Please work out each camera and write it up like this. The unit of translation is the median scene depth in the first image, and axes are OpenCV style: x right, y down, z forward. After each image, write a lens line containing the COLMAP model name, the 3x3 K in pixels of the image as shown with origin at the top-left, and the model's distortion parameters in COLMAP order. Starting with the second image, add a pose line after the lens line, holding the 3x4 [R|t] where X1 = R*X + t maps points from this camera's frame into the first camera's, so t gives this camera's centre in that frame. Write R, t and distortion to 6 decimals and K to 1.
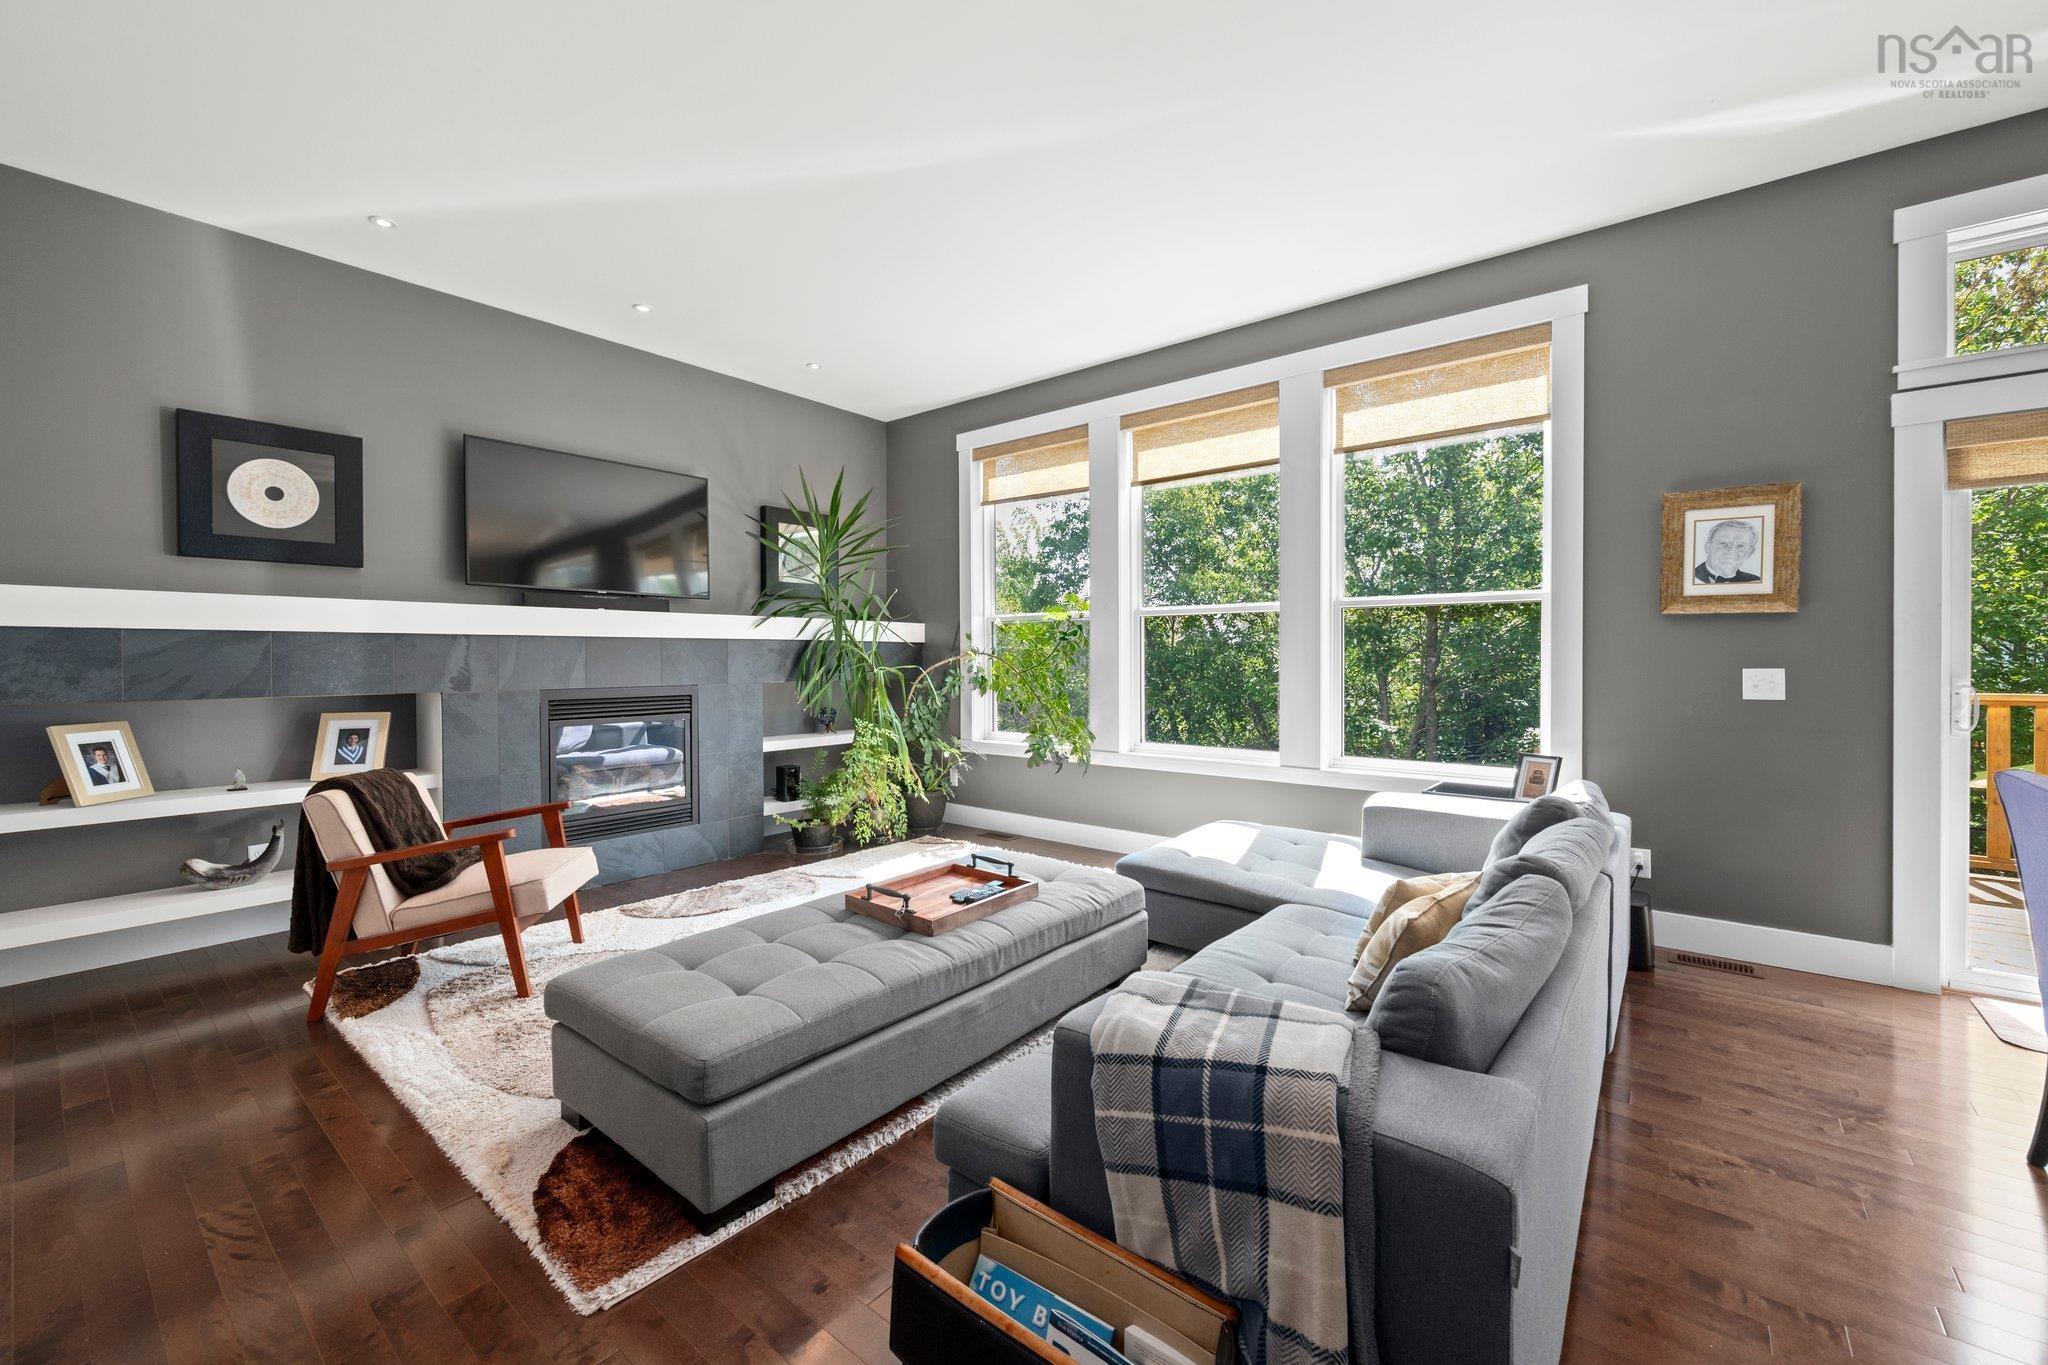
lens RADIAL K [[814.8, 0, 1028.2], [0, 814.8, 662.6], [0, 0, 1]] dist [0.000554, 0.000278]
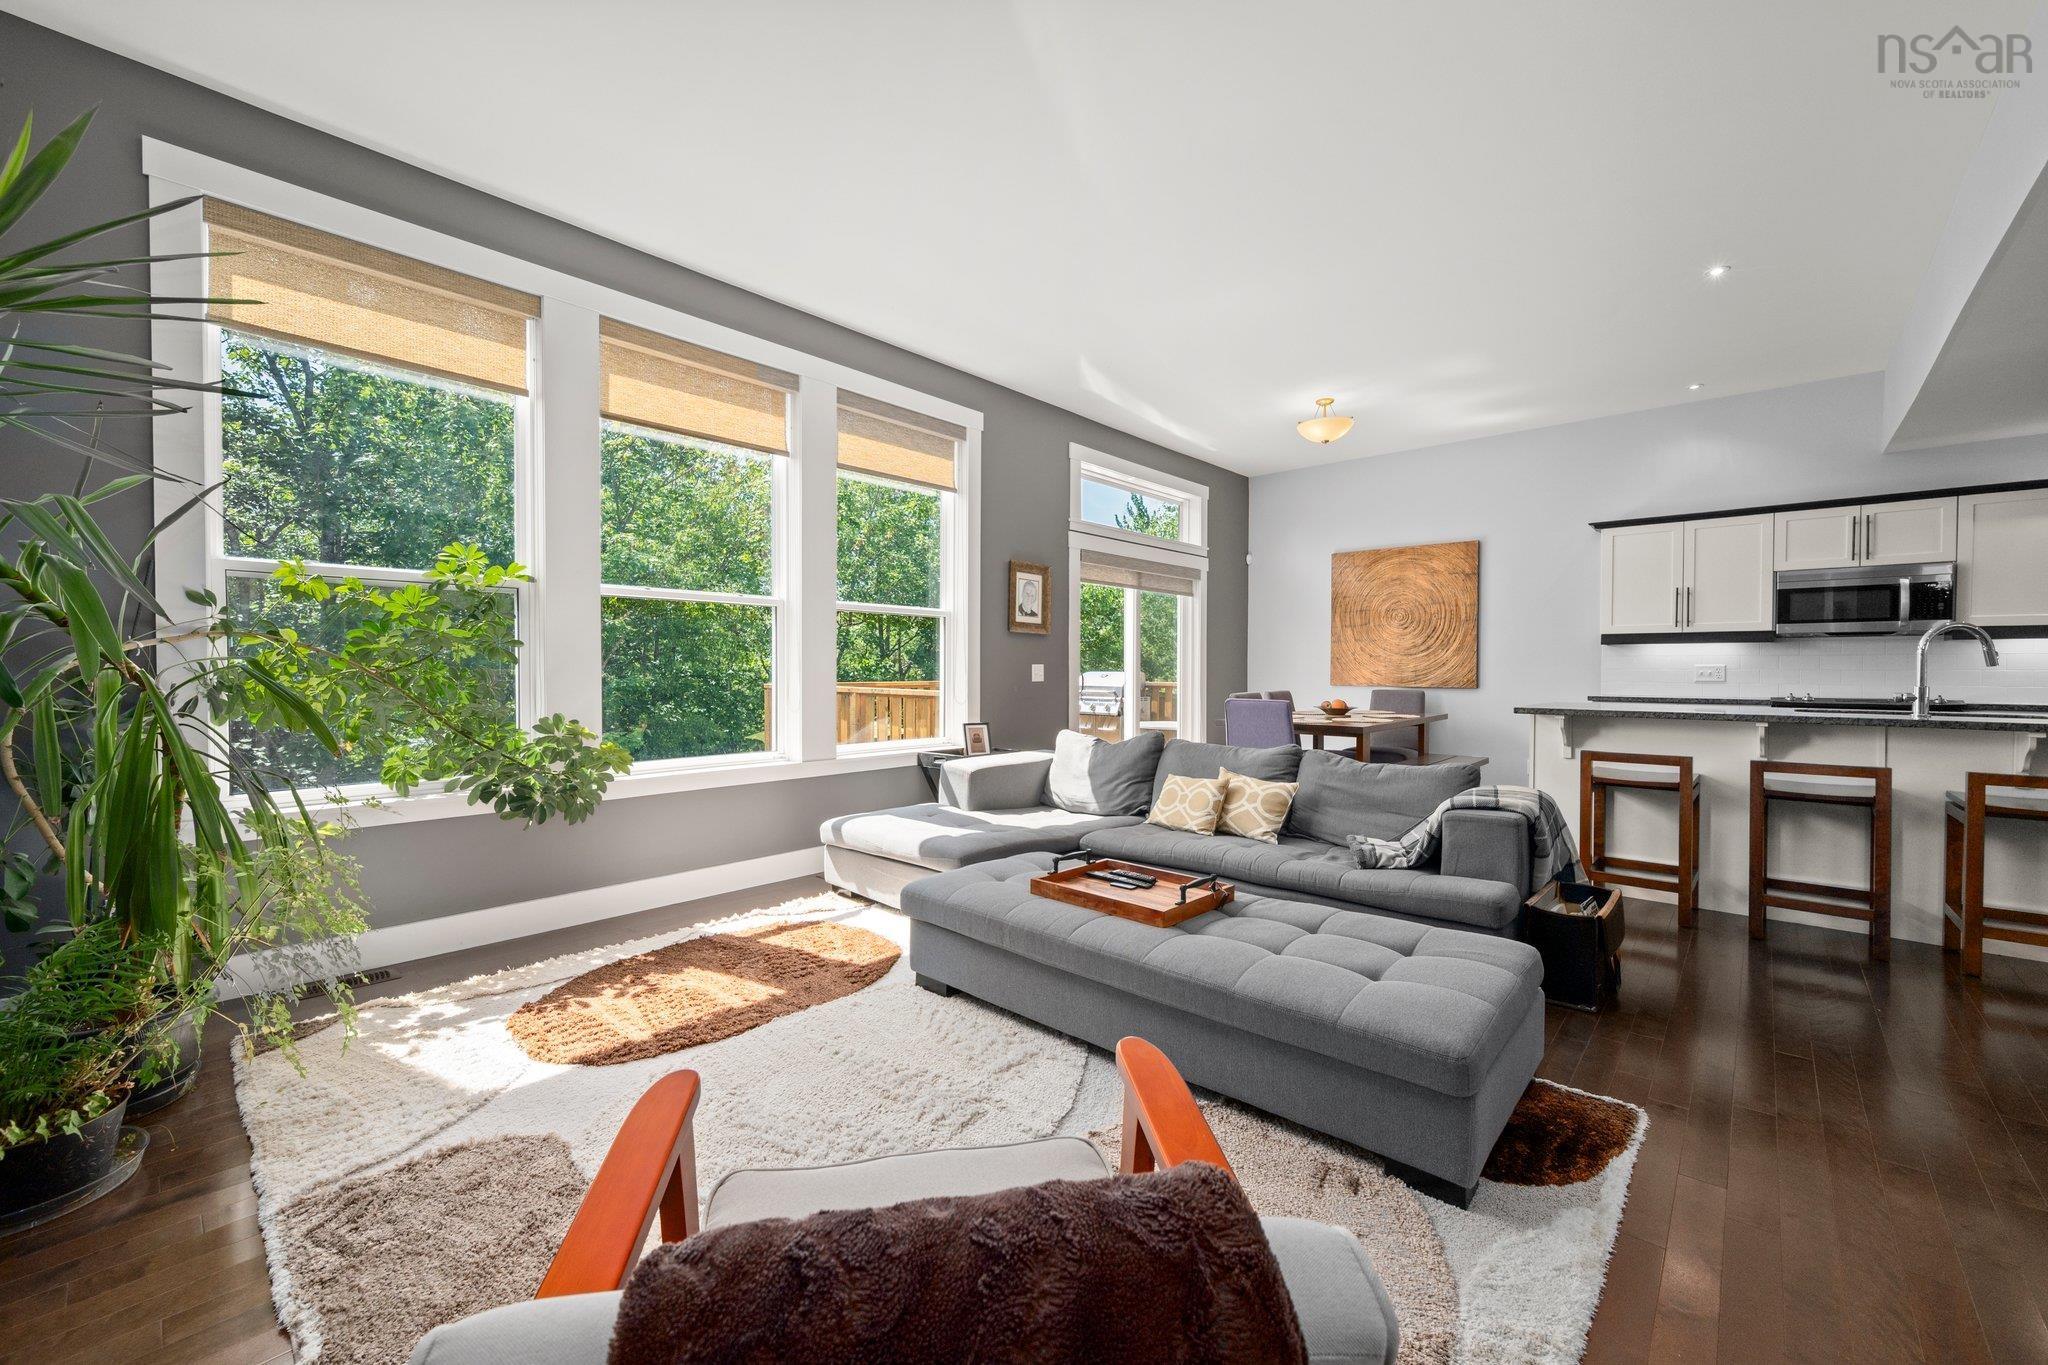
lens RADIAL K [[812.7, 0, 1024.0], [0, 812.7, 682.5], [0, 0, 1]] dist [0.000906, 0.000145]
pose [[0.057577, -0.015755, 0.998217, -0.804764], [0.003576, 0.999872, 0.015575, 0.016908], [-0.998335, 0.002673, 0.057626, 0.803199]]
